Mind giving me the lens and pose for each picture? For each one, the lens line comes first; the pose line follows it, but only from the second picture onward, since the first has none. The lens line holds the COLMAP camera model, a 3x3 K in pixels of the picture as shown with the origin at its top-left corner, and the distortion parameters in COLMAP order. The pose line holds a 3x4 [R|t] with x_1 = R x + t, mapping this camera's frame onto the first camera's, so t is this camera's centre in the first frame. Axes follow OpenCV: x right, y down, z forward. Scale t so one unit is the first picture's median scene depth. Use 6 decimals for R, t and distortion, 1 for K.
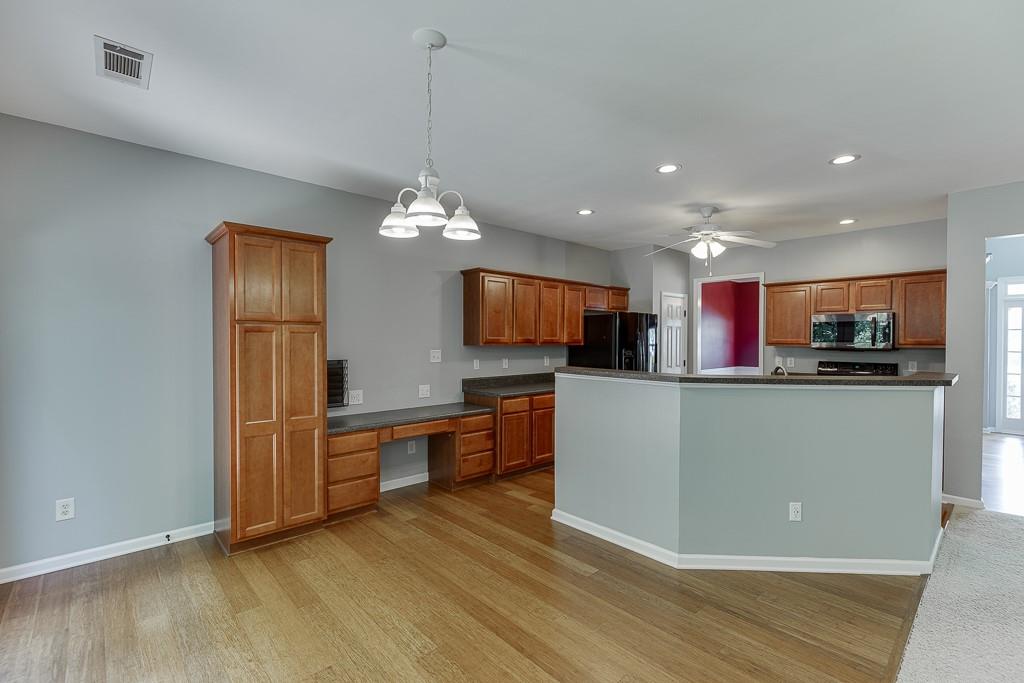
lens RADIAL K [[455.5, 0, 518.3], [0, 455.5, 345.5], [0, 0, 1]] dist [0.004128, -0.000289]
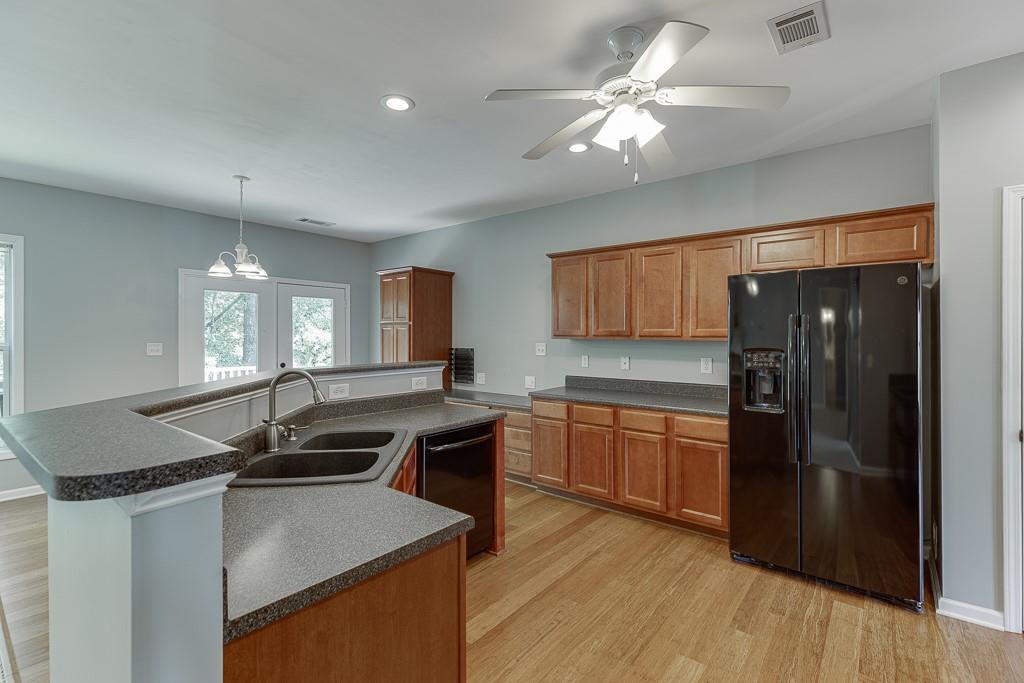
lens RADIAL K [[451.5, 0, 518.2], [0, 451.5, 339.2], [0, 0, 1]] dist [-0.000225, 0.000223]
pose [[0.156863, 0.004438, -0.987610, 0.841887], [-0.014244, 0.999896, 0.002231, -0.000732], [0.987518, 0.013717, 0.156910, 0.832450]]
